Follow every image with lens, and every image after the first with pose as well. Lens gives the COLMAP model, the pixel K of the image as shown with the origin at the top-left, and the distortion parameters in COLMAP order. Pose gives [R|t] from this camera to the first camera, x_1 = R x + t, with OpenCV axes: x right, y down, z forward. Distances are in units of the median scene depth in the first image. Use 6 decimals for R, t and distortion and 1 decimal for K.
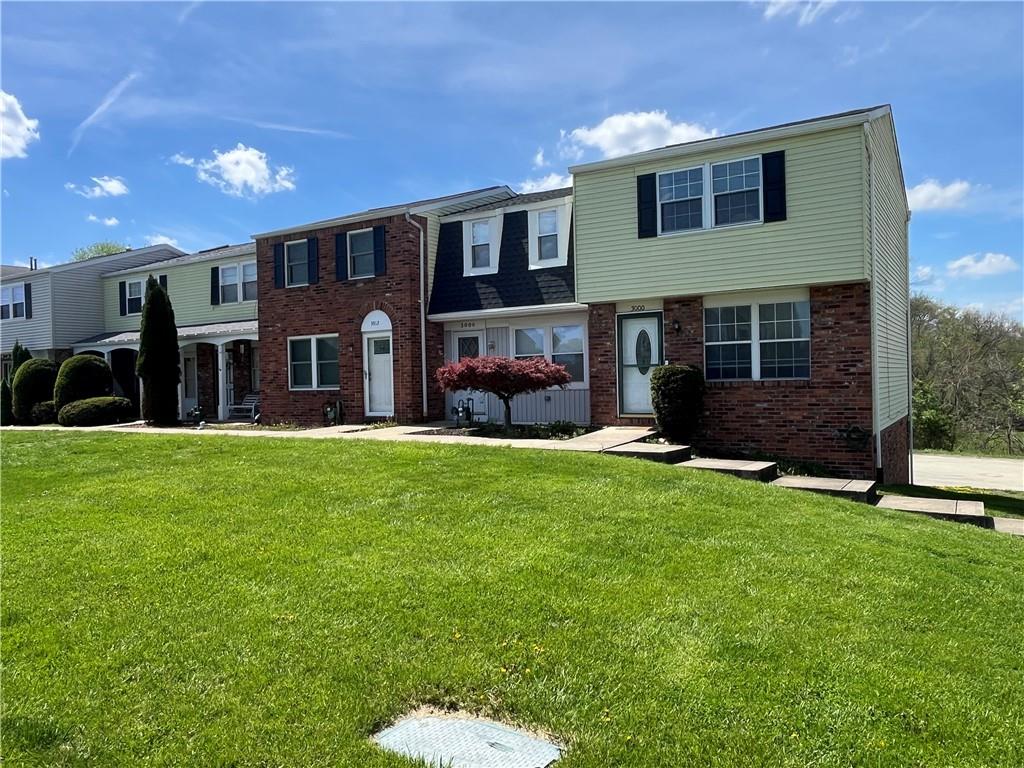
lens RADIAL K [[754.4, 0, 512.0], [0, 754.4, 384.0], [0, 0, 1]] dist [-0.002177, 0.000200]
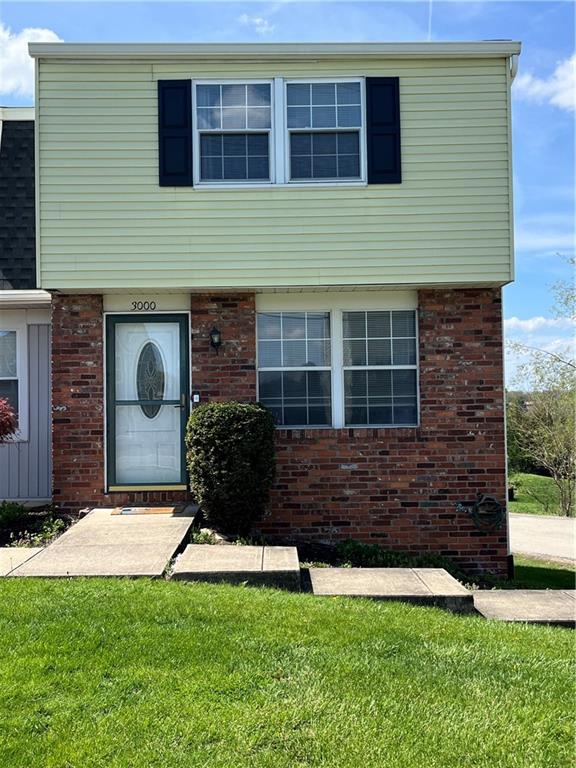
lens RADIAL K [[842.5, 0, 286.8], [0, 842.5, 375.4], [0, 0, 1]] dist [0.130386, -0.357398]
pose [[0.844362, 0.032018, 0.534815, -0.101507], [-0.002242, 0.998415, -0.056232, -0.009185], [-0.535768, 0.046281, 0.843096, 0.415119]]
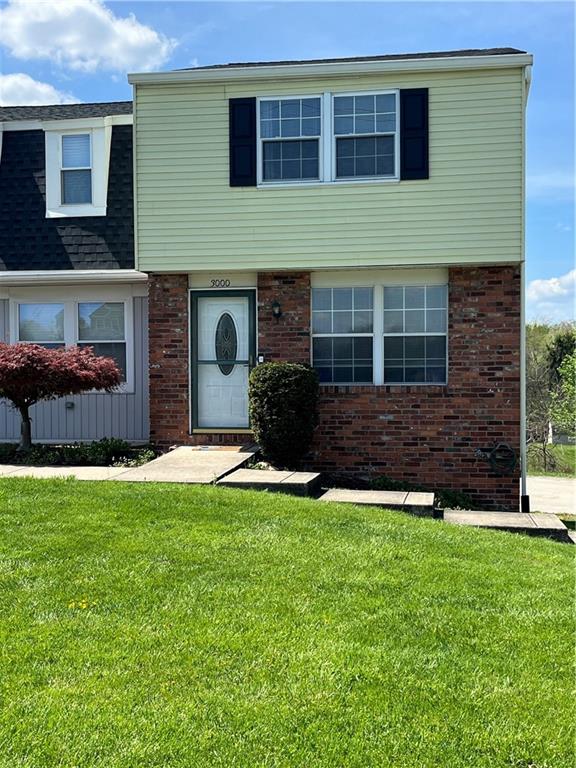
lens RADIAL K [[977.4, 0, 288.0], [0, 977.4, 384.0], [0, 0, 1]] dist [0.184994, -0.694749]
pose [[0.923850, 0.015674, 0.382434, -0.145005], [-0.015432, 0.999874, -0.003700, -0.000845], [-0.382443, -0.002483, 0.923976, 0.111683]]
